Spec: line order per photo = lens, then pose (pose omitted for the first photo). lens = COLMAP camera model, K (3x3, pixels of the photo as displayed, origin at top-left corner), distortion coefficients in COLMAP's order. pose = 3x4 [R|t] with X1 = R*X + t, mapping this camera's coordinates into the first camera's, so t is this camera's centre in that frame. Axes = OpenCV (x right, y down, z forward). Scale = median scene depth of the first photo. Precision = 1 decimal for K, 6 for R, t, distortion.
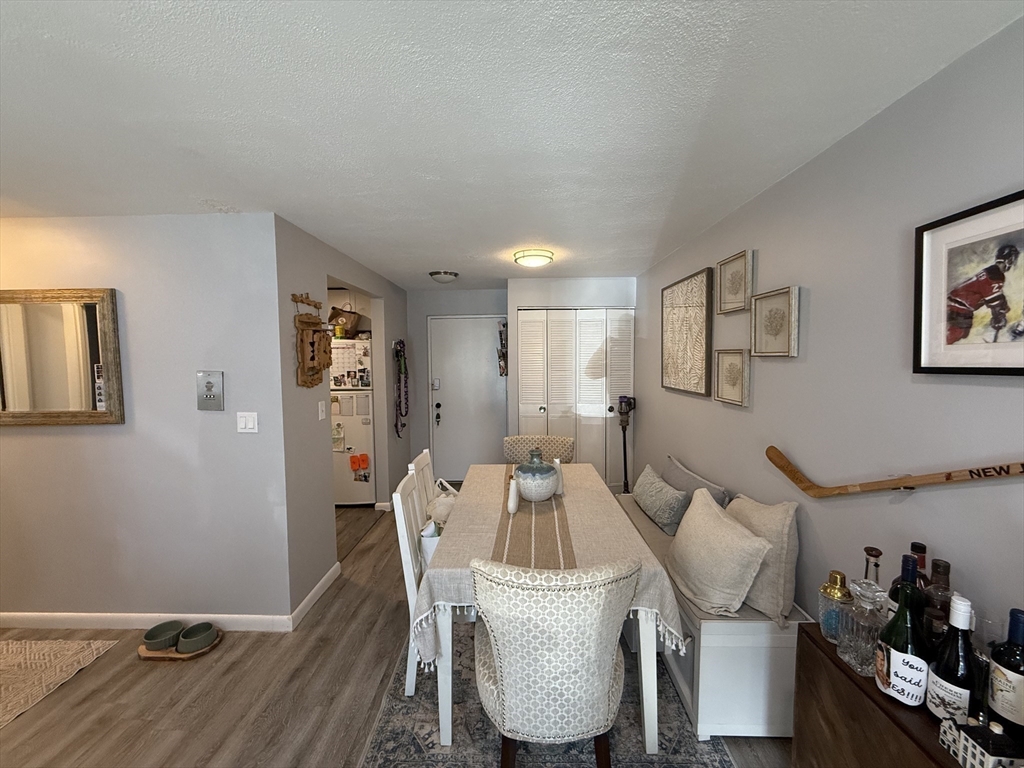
lens RADIAL K [[405.9, 0, 512.0], [0, 405.9, 379.4], [0, 0, 1]] dist [-0.003031, 0.000780]
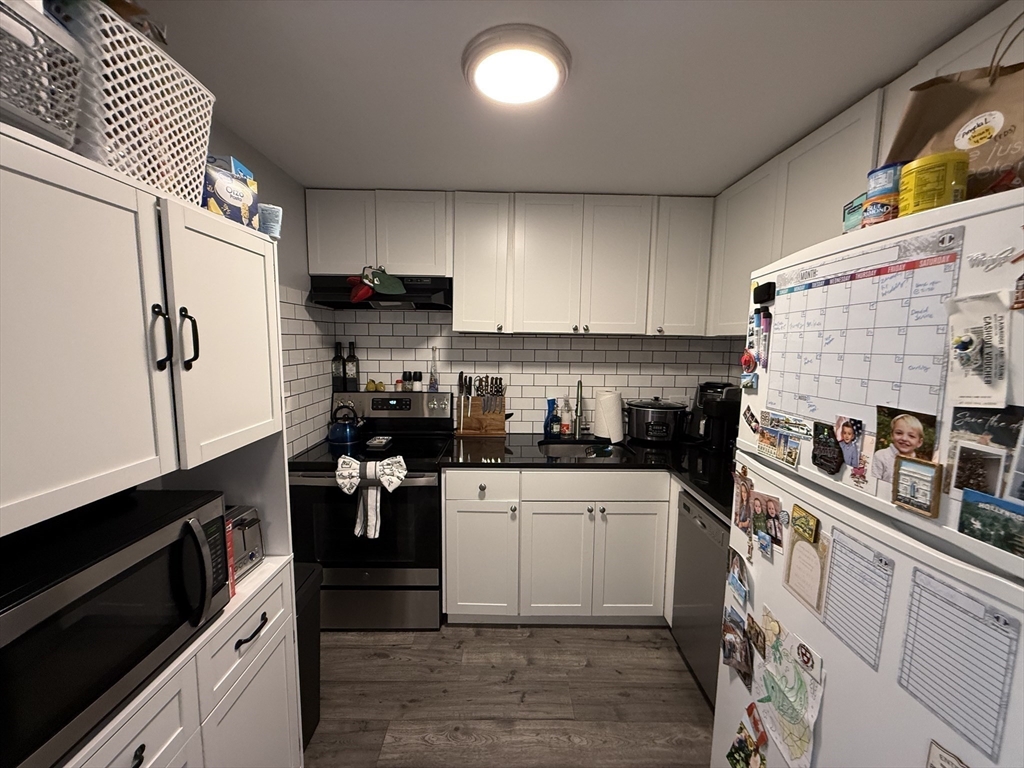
lens RADIAL K [[405.9, 0, 509.7], [0, 405.9, 385.6], [0, 0, 1]] dist [-0.003031, 0.000780]
pose [[0.039594, 0.111830, -0.992938, -0.243921], [-0.061489, 0.992107, 0.109285, -0.037851], [0.997322, 0.056727, 0.046157, 0.834975]]
